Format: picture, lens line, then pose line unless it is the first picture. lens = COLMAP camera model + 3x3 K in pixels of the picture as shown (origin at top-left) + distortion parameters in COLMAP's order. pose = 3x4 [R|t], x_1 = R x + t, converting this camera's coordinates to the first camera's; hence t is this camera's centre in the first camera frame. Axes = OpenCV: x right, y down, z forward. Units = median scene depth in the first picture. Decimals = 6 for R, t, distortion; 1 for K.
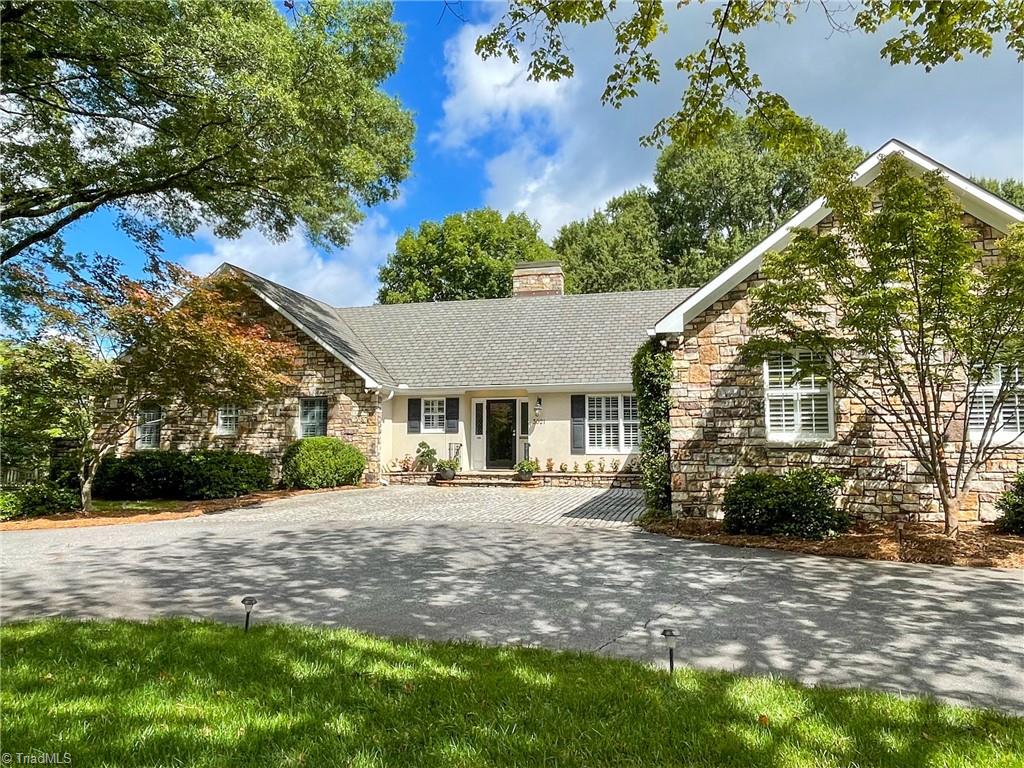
lens RADIAL K [[731.0, 0, 514.1], [0, 731.0, 385.3], [0, 0, 1]] dist [0.012527, -0.017629]
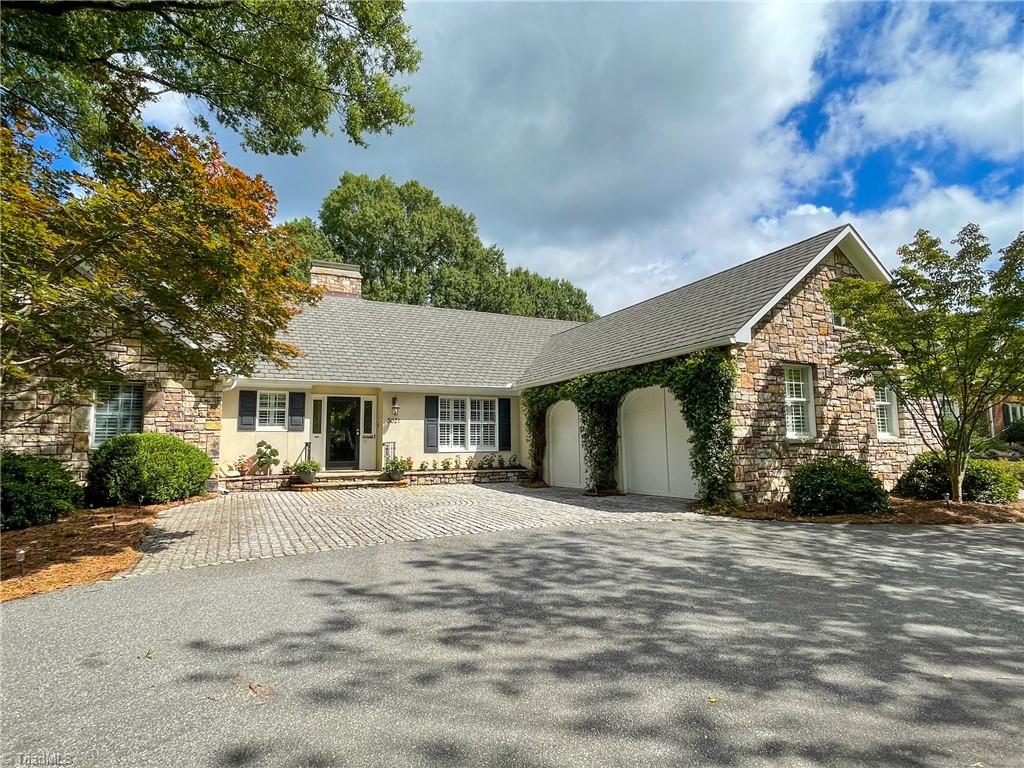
lens RADIAL K [[574.0, 0, 514.5], [0, 574.0, 387.5], [0, 0, 1]] dist [-0.001717, -0.003215]
pose [[0.768818, 0.060877, 0.636563, -0.346896], [-0.047501, 0.998145, -0.038086, 0.026934], [-0.637701, -0.000957, 0.770283, 0.294699]]
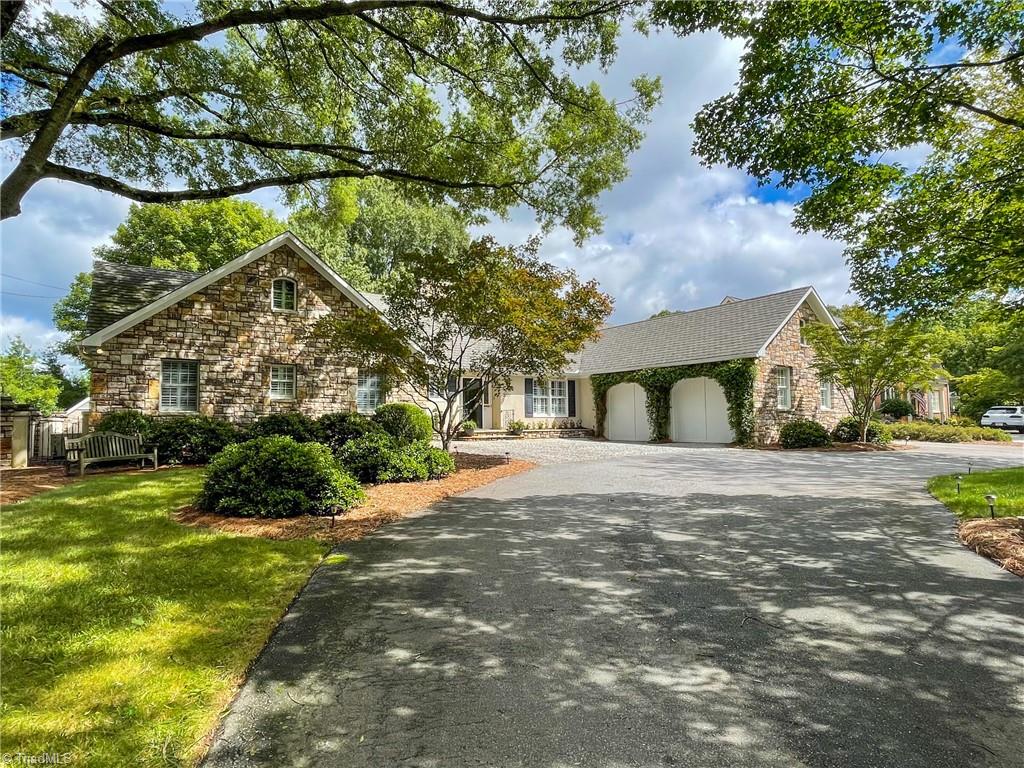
lens RADIAL K [[574.0, 0, 511.1], [0, 574.0, 388.1], [0, 0, 1]] dist [-0.001717, -0.003215]
pose [[0.670929, 0.038647, 0.740514, -0.821734], [-0.061353, 0.998110, 0.003497, 0.031649], [-0.738979, -0.047779, 0.672032, 0.229958]]
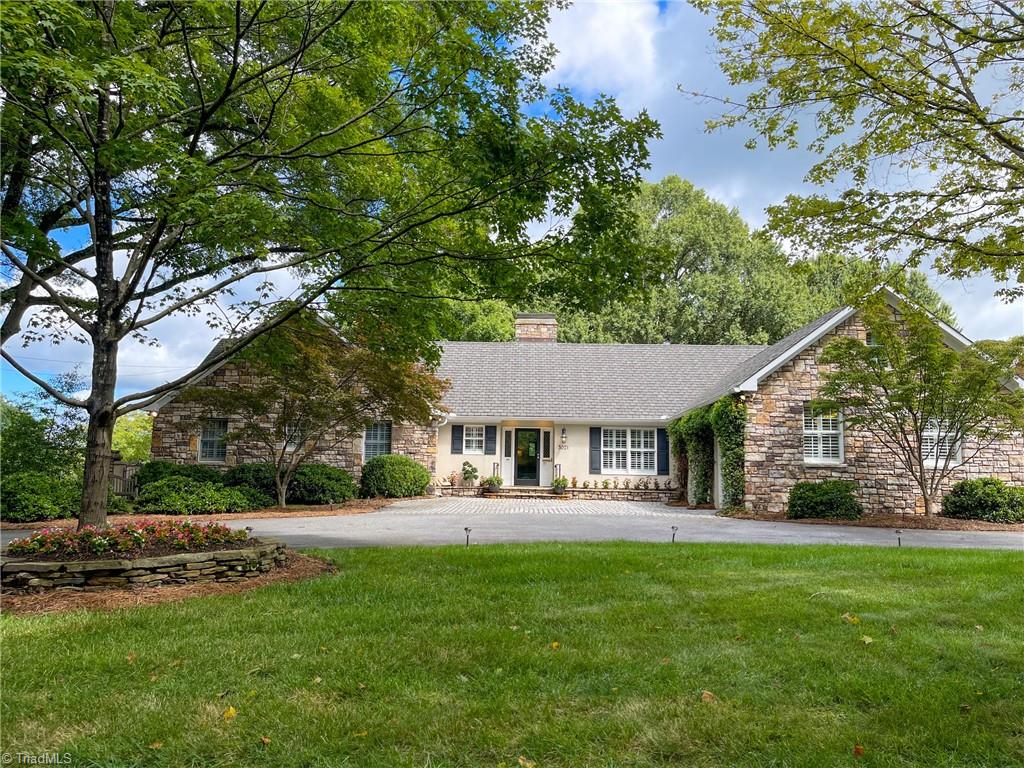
lens RADIAL K [[771.3, 0, 514.7], [0, 771.3, 389.8], [0, 0, 1]] dist [0.043624, -0.033638]
pose [[0.974173, 0.046133, 0.221042, -0.347444], [-0.039176, 0.998592, -0.035757, 0.002016], [-0.222380, 0.026174, 0.974609, -0.267843]]
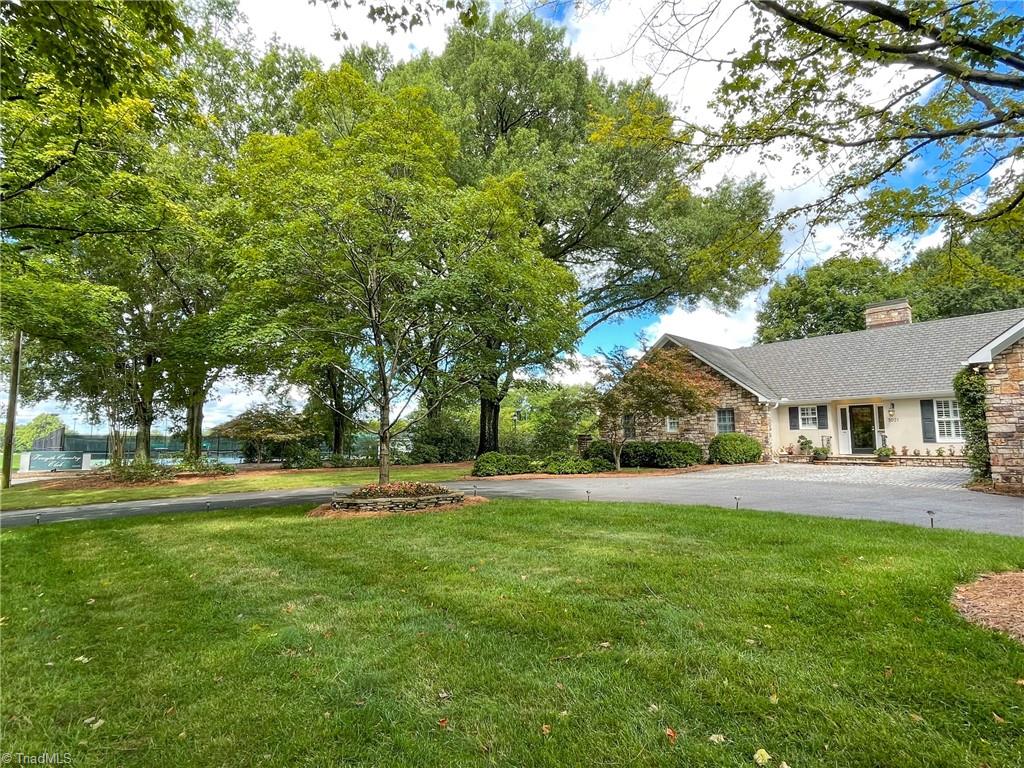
lens RADIAL K [[537.0, 0, 509.9], [0, 537.0, 385.8], [0, 0, 1]] dist [-0.006815, 0.002094]
pose [[0.818553, -0.063282, -0.570935, 0.022568], [0.053937, 0.997989, -0.033286, -0.021532], [0.571893, -0.003548, 0.820320, -0.272080]]
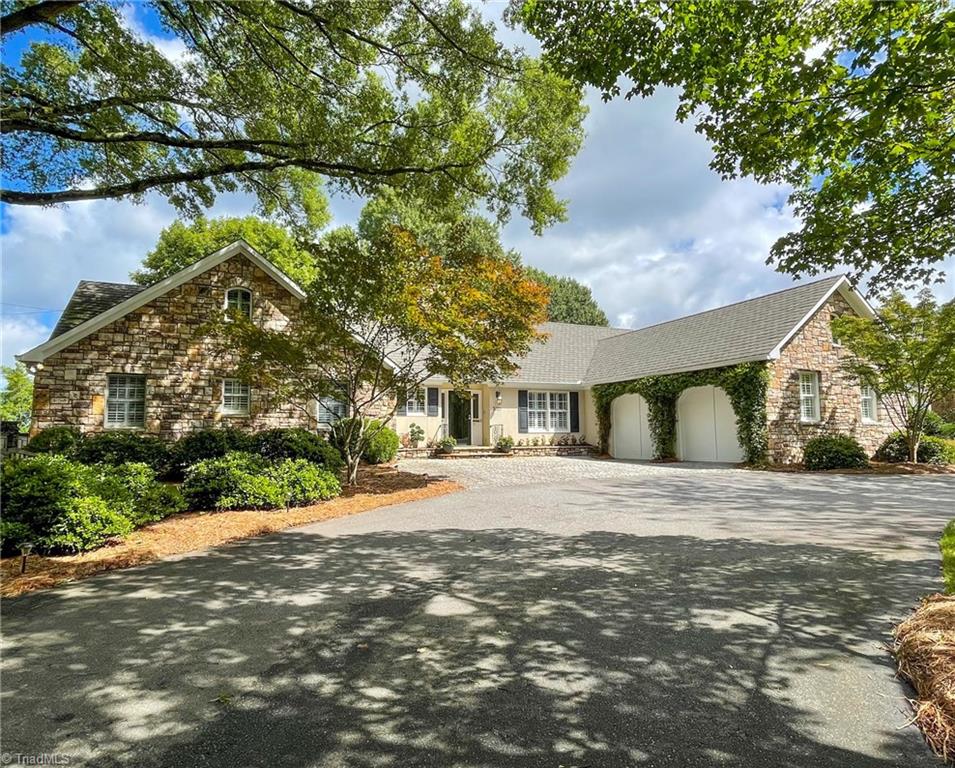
lens RADIAL K [[574.6, 0, 488.8], [0, 574.6, 389.5], [0, 0, 1]] dist [-0.002371, -0.006991]
pose [[0.776536, 0.047155, 0.628306, -0.649629], [-0.049845, 0.998668, -0.013347, 0.029835], [-0.628099, -0.020953, 0.777852, 0.197376]]
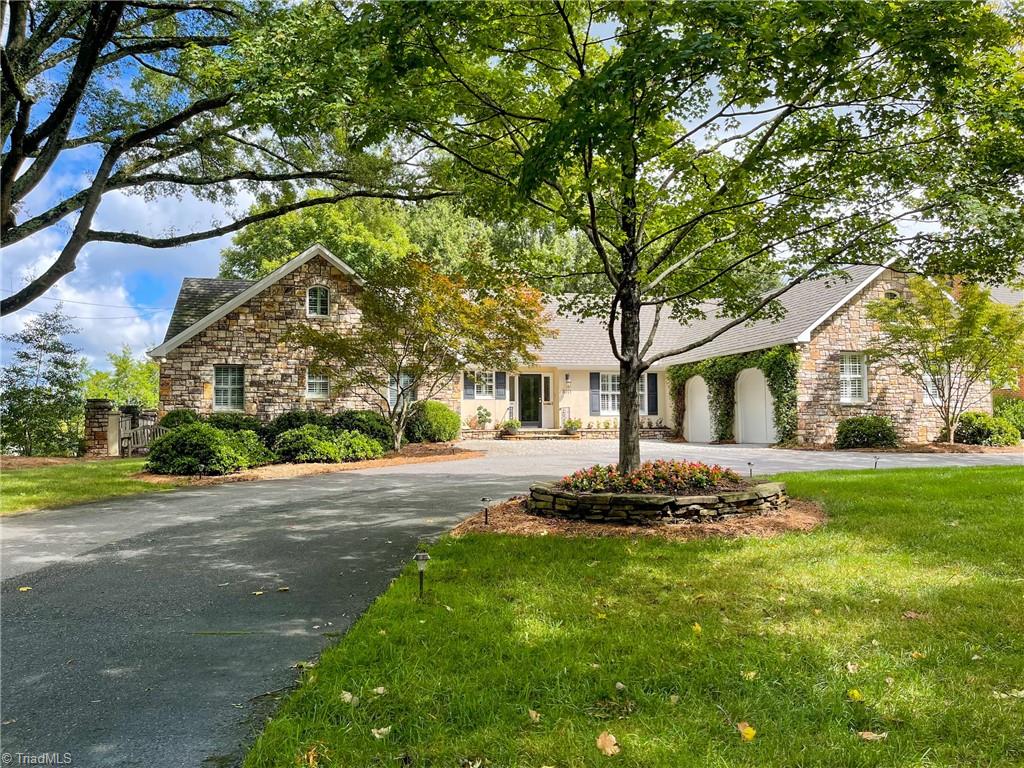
lens RADIAL K [[771.3, 0, 516.4], [0, 771.3, 389.3], [0, 0, 1]] dist [0.043624, -0.033638]
pose [[0.880010, 0.019900, 0.474538, -0.725967], [-0.037737, 0.998893, 0.028093, 0.010153], [-0.473454, -0.042629, 0.879786, -0.195407]]
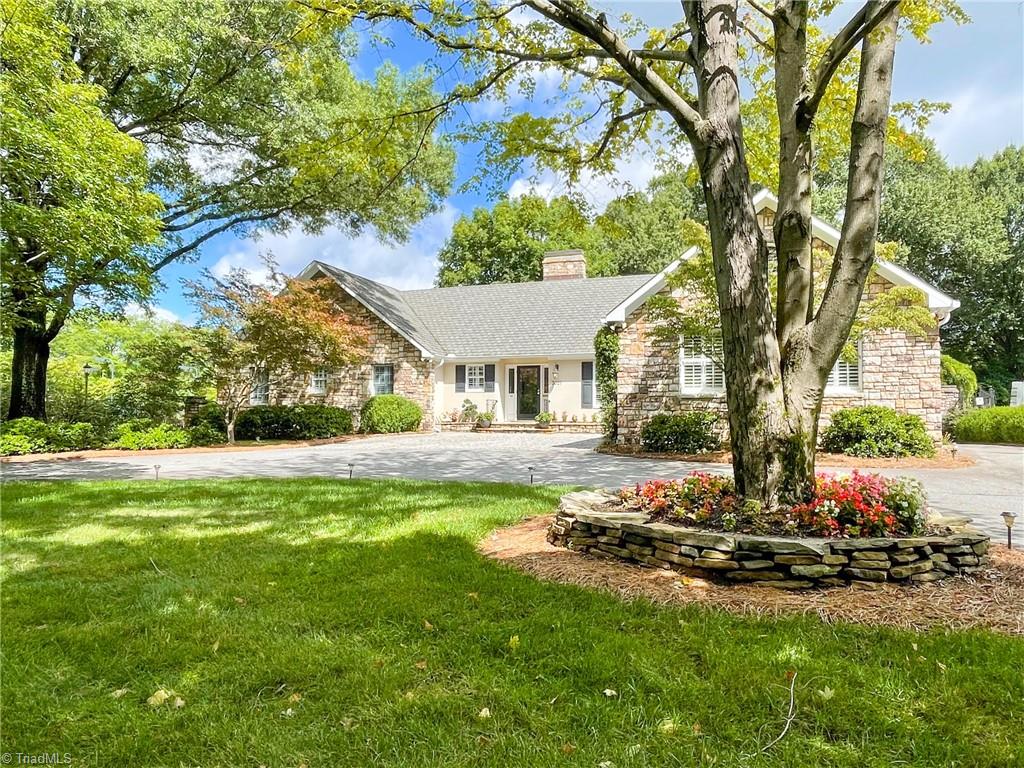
lens RADIAL K [[731.0, 0, 517.0], [0, 731.0, 391.1], [0, 0, 1]] dist [0.012527, -0.017629]
pose [[0.996042, -0.001027, -0.088878, 0.079518], [0.006063, 0.998390, 0.056404, -0.008164], [0.088677, -0.056719, 0.994444, -0.276914]]
